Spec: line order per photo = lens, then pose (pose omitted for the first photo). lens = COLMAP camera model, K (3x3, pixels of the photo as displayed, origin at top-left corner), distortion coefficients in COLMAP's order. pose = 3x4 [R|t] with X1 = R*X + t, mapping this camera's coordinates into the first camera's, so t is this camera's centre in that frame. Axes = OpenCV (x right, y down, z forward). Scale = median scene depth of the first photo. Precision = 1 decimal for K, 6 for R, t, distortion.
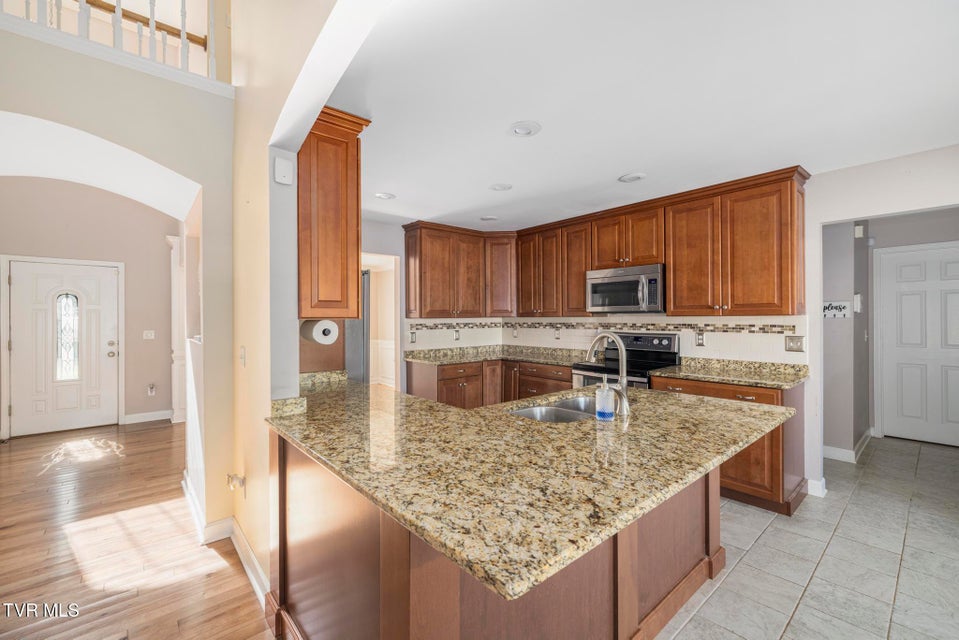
lens RADIAL K [[405.1, 0, 482.6], [0, 405.1, 317.9], [0, 0, 1]] dist [-0.003084, 0.000623]
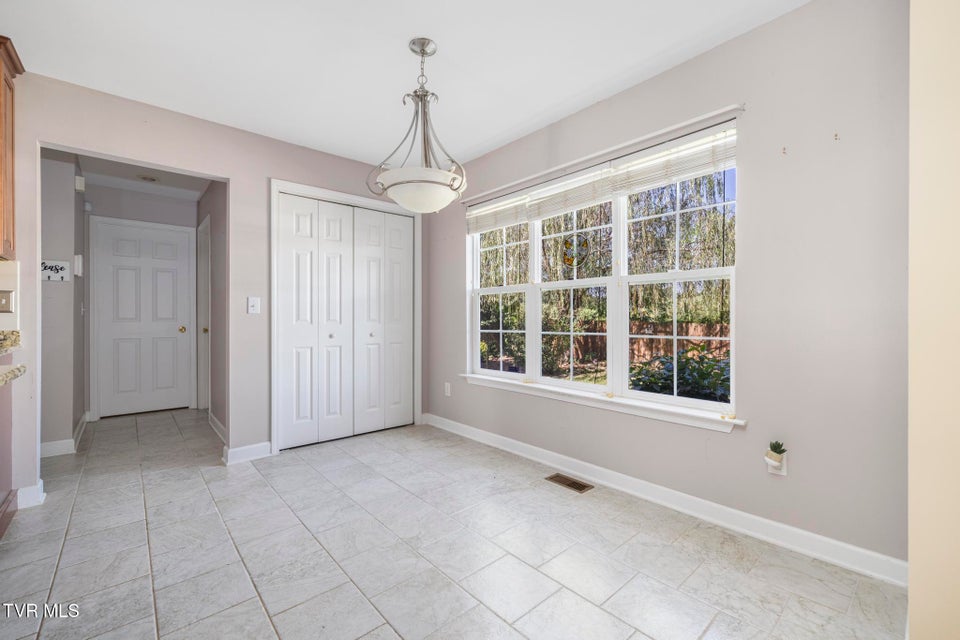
lens RADIAL K [[405.6, 0, 481.5], [0, 405.6, 318.4], [0, 0, 1]] dist [-0.003084, 0.000623]
pose [[0.001534, 0.002742, 0.999995, 0.060502], [0.000841, 0.999996, -0.002743, 0.070752], [-0.999998, 0.000845, 0.001531, 0.124802]]
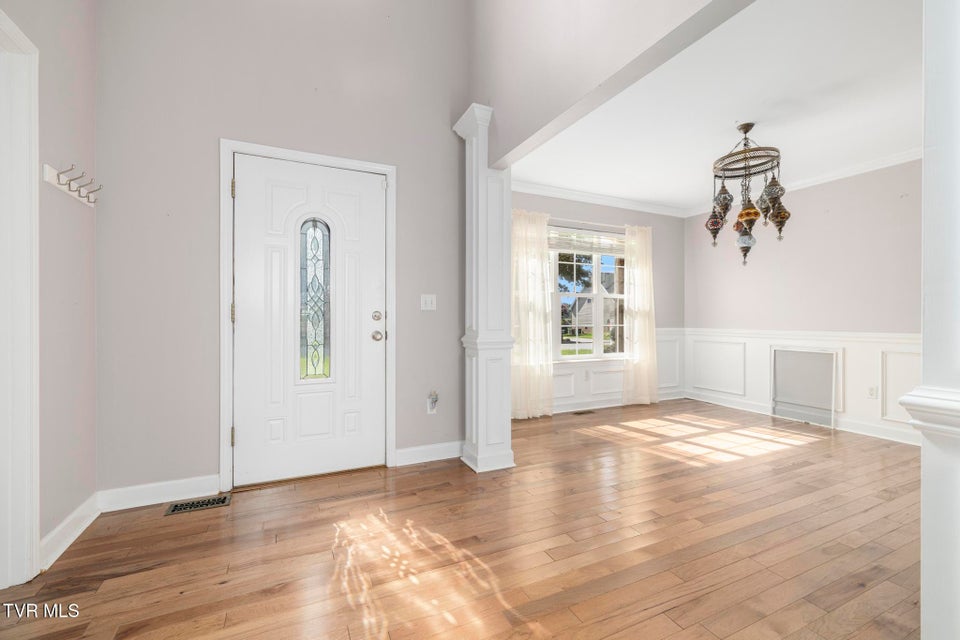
lens RADIAL K [[405.6, 0, 479.2], [0, 405.6, 319.3], [0, 0, 1]] dist [-0.003084, 0.000623]
pose [[0.958147, 0.006499, -0.286203, -0.834735], [-0.006507, 0.999978, 0.000924, 0.087760], [0.286203, 0.000977, 0.958169, 0.687630]]
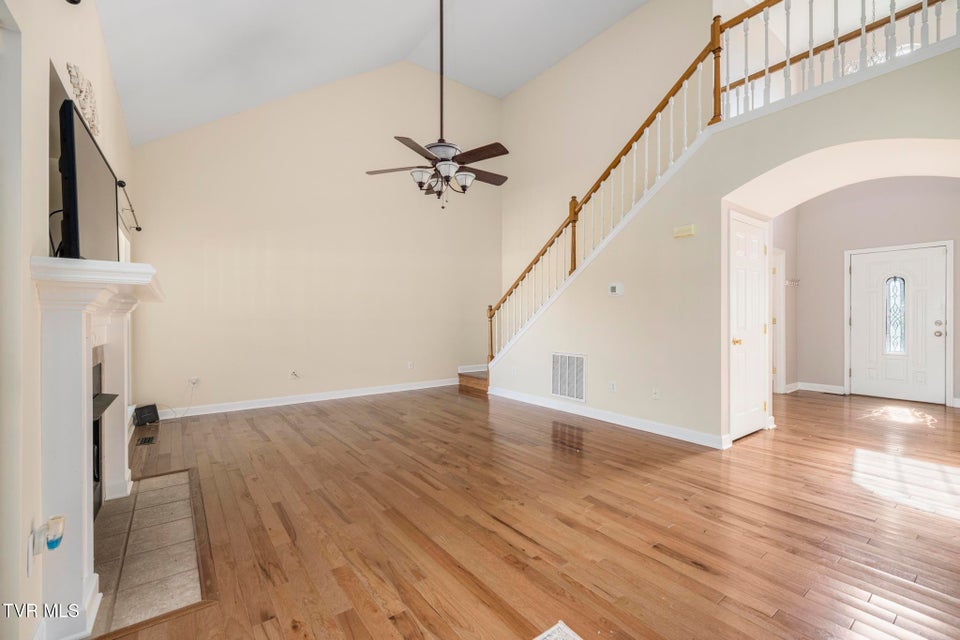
lens RADIAL K [[405.6, 0, 484.0], [0, 405.6, 319.1], [0, 0, 1]] dist [-0.003084, 0.000623]
pose [[-0.079186, 0.007246, -0.996834, 0.222401], [0.005581, 0.999961, 0.006825, 0.053311], [0.996844, -0.005023, -0.079224, -0.055731]]
